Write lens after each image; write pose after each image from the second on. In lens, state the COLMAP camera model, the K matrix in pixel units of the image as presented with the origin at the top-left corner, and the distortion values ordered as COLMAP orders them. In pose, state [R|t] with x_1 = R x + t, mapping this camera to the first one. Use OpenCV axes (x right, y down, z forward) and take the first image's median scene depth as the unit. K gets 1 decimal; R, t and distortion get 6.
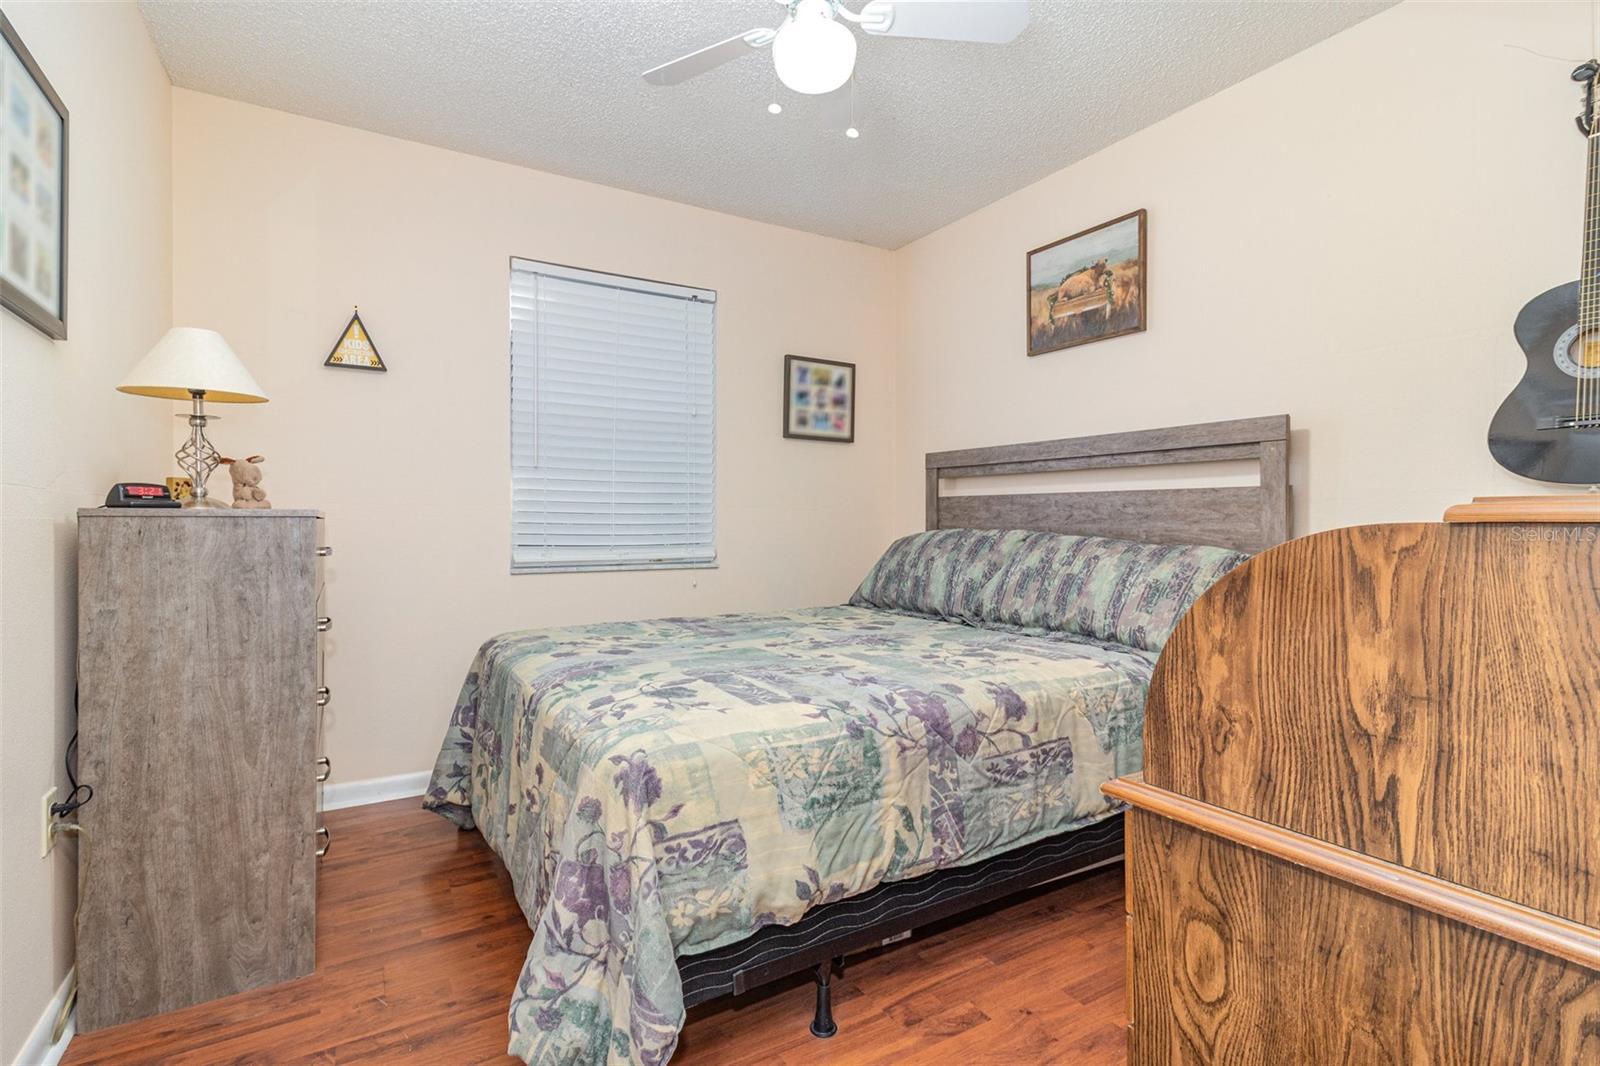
lens RADIAL K [[749.4, 0, 798.6], [0, 749.4, 523.7], [0, 0, 1]] dist [0.002869, -0.000647]
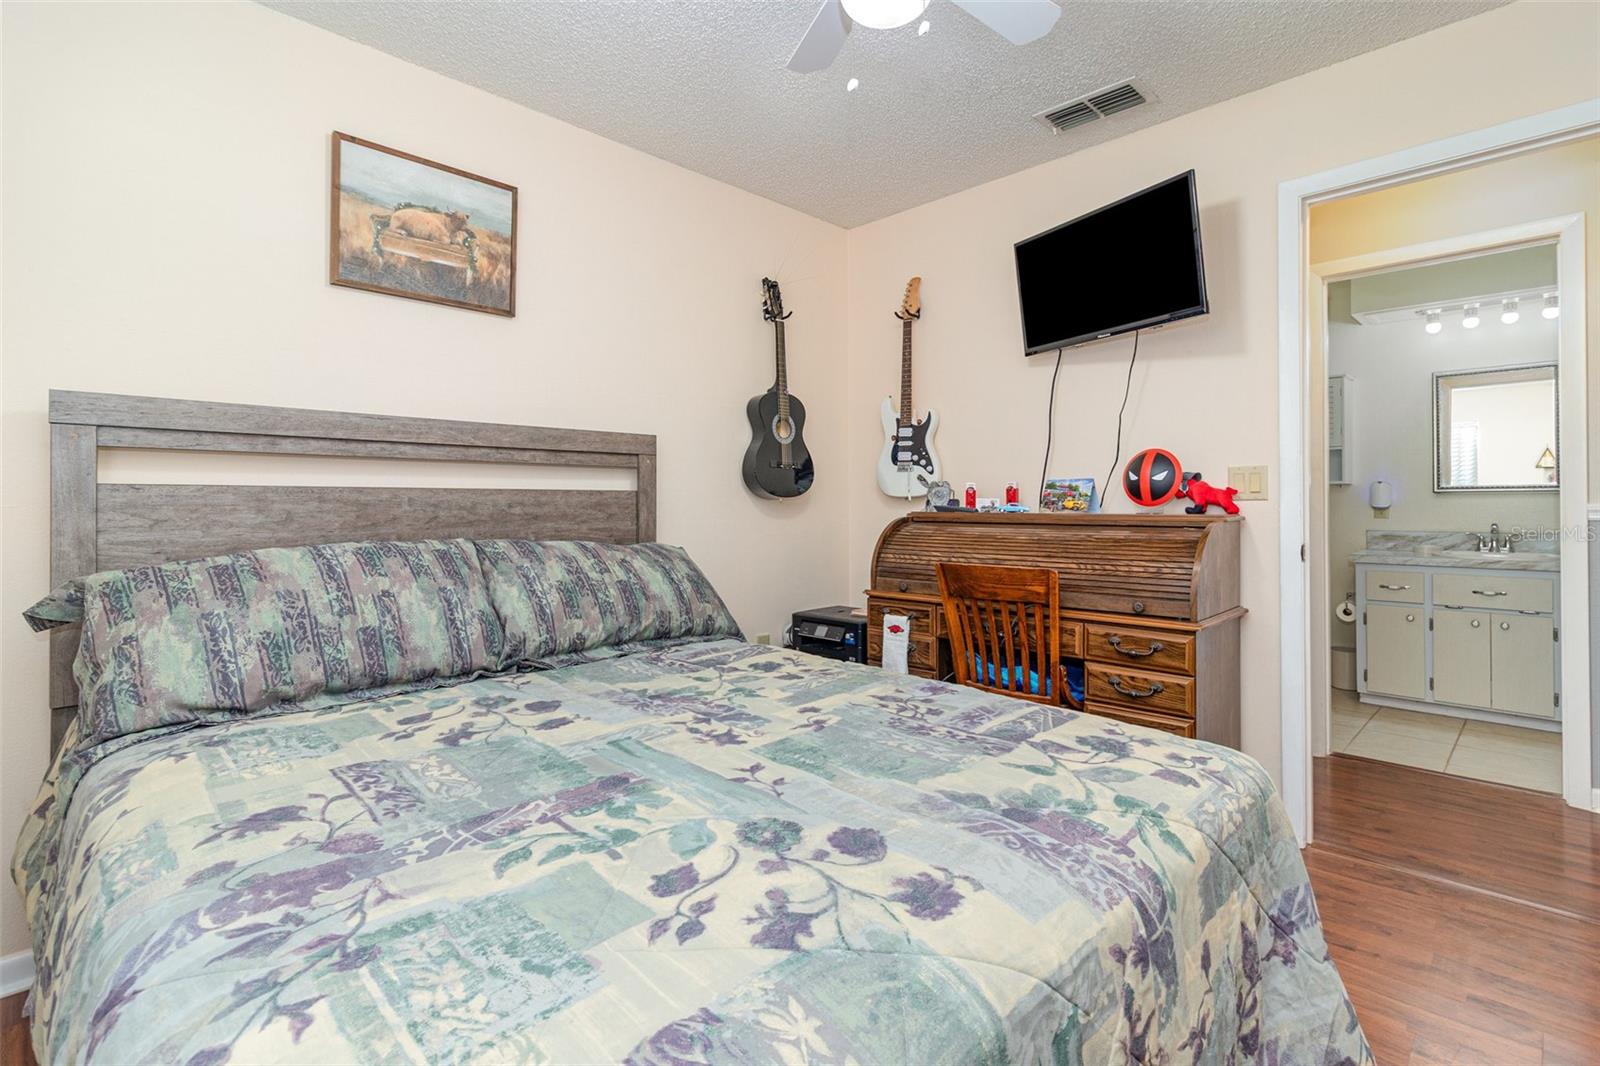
lens RADIAL K [[749.4, 0, 779.2], [0, 749.4, 499.5], [0, 0, 1]] dist [0.002869, -0.000647]
pose [[-0.222347, 0.000782, 0.974967, -0.508323], [0.006904, 0.999976, 0.000772, -0.029173], [-0.974943, 0.006903, -0.222347, 0.864837]]
